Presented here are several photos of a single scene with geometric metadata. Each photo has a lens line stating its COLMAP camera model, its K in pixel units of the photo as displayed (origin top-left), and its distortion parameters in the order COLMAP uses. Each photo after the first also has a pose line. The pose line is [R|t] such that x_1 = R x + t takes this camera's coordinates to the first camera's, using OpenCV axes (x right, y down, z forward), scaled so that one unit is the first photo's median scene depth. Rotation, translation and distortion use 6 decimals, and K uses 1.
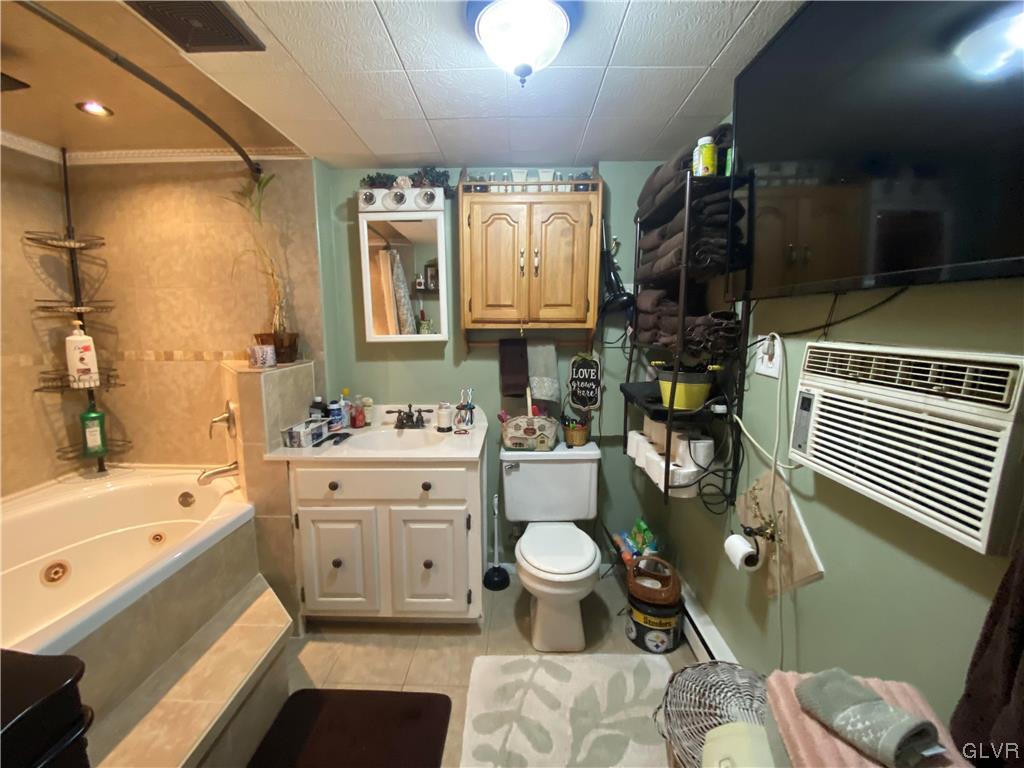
lens RADIAL K [[413.7, 0, 511.5], [0, 413.7, 380.3], [0, 0, 1]] dist [0.035532, -0.028458]
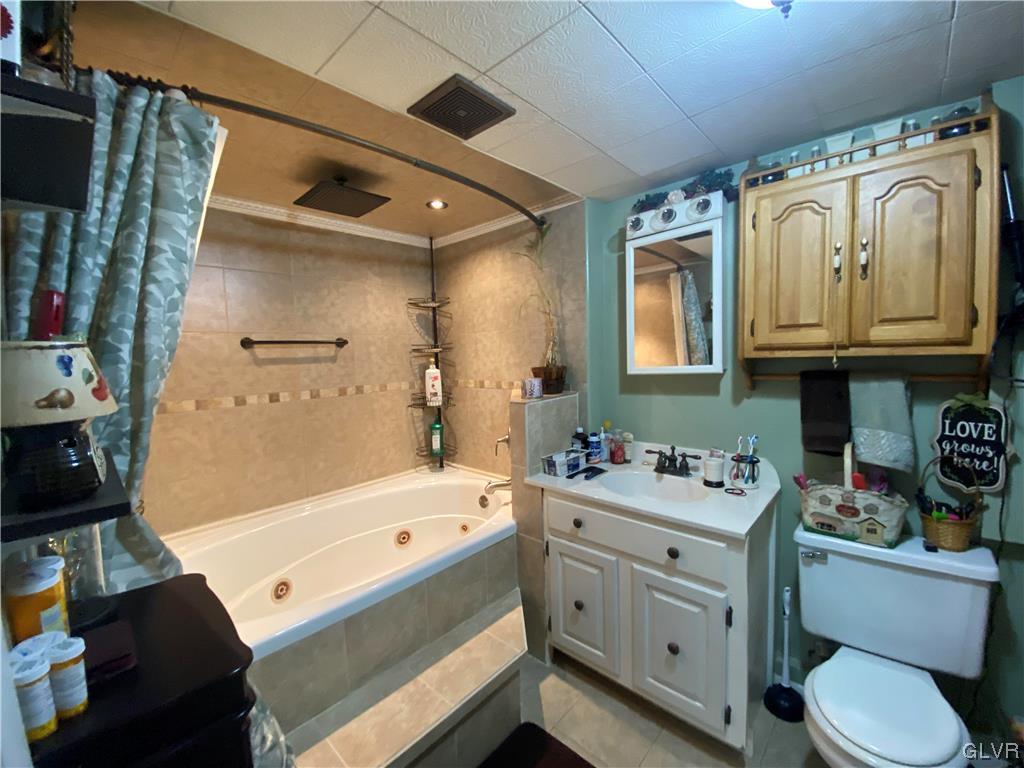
lens RADIAL K [[413.7, 0, 511.5], [0, 413.7, 380.3], [0, 0, 1]] dist [0.035532, -0.028458]
pose [[0.747518, 0.017578, -0.664009, 0.084189], [-0.056294, 0.997730, -0.036962, -0.030586], [0.661852, 0.065009, 0.746810, 0.128202]]
